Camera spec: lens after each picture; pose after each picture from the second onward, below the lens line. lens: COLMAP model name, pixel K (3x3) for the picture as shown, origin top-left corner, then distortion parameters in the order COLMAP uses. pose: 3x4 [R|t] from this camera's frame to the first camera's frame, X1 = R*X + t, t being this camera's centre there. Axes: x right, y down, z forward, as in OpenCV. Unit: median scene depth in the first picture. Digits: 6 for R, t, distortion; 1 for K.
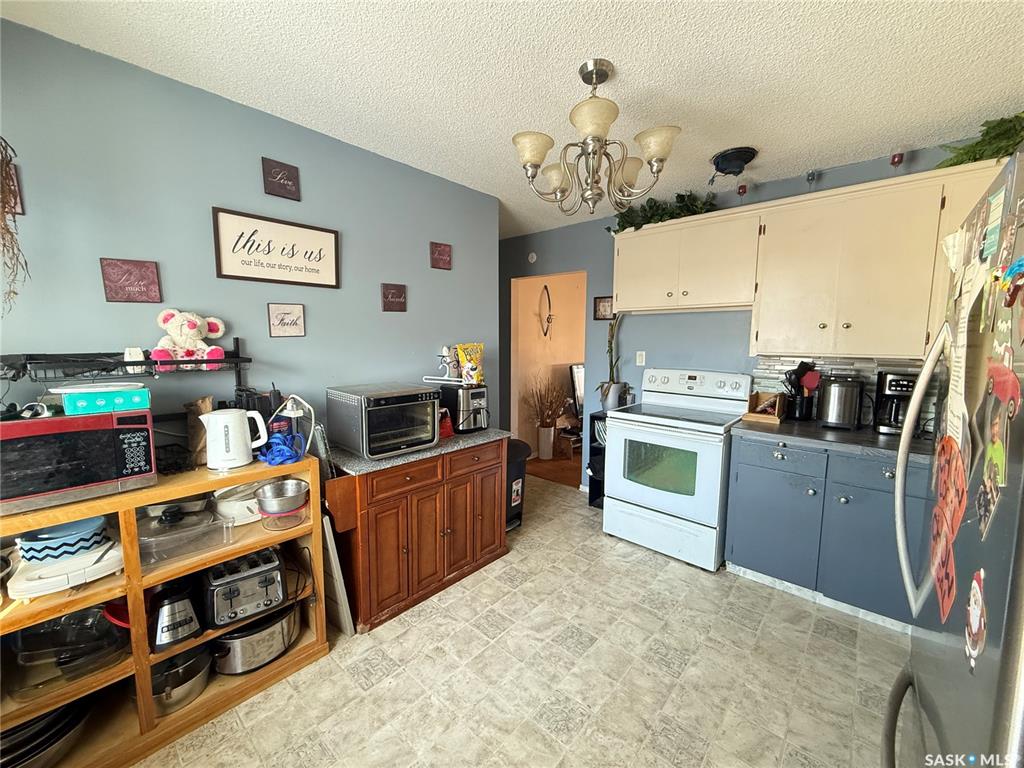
lens RADIAL K [[408.7, 0, 510.2], [0, 408.7, 383.0], [0, 0, 1]] dist [0.000780, -0.000135]
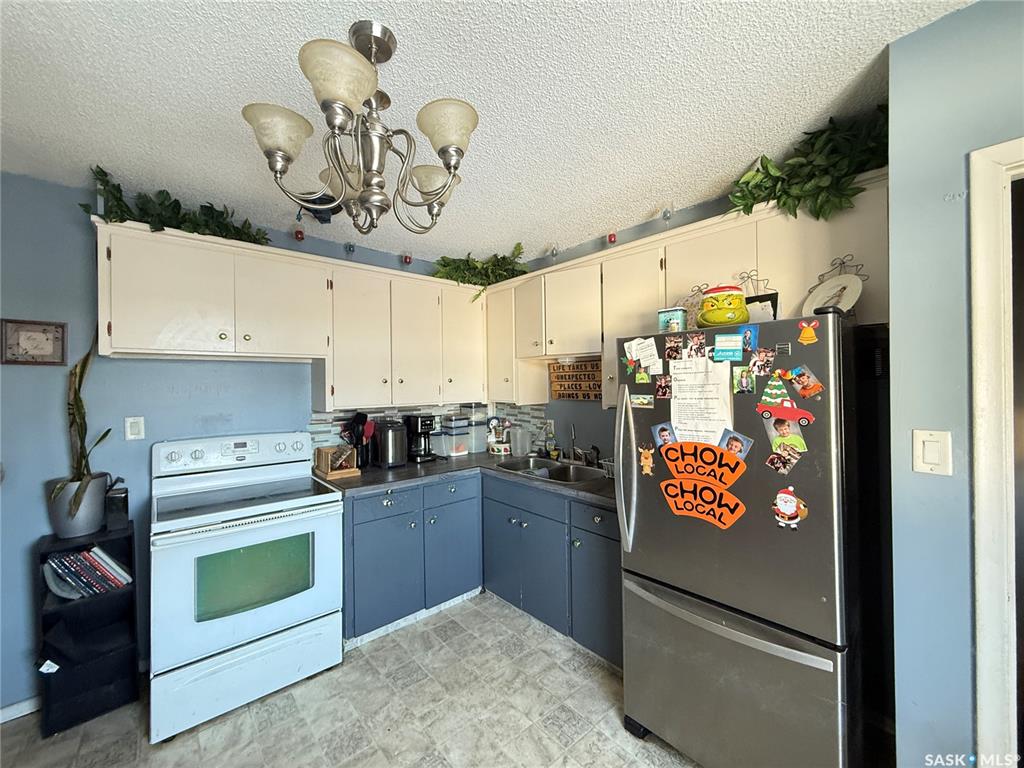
lens RADIAL K [[408.7, 0, 510.2], [0, 408.7, 383.0], [0, 0, 1]] dist [0.000780, -0.000135]
pose [[0.115889, -0.005124, 0.993249, -0.310352], [0.117817, 0.992998, -0.008624, -0.074237], [-0.986250, 0.118021, 0.115682, 0.464953]]
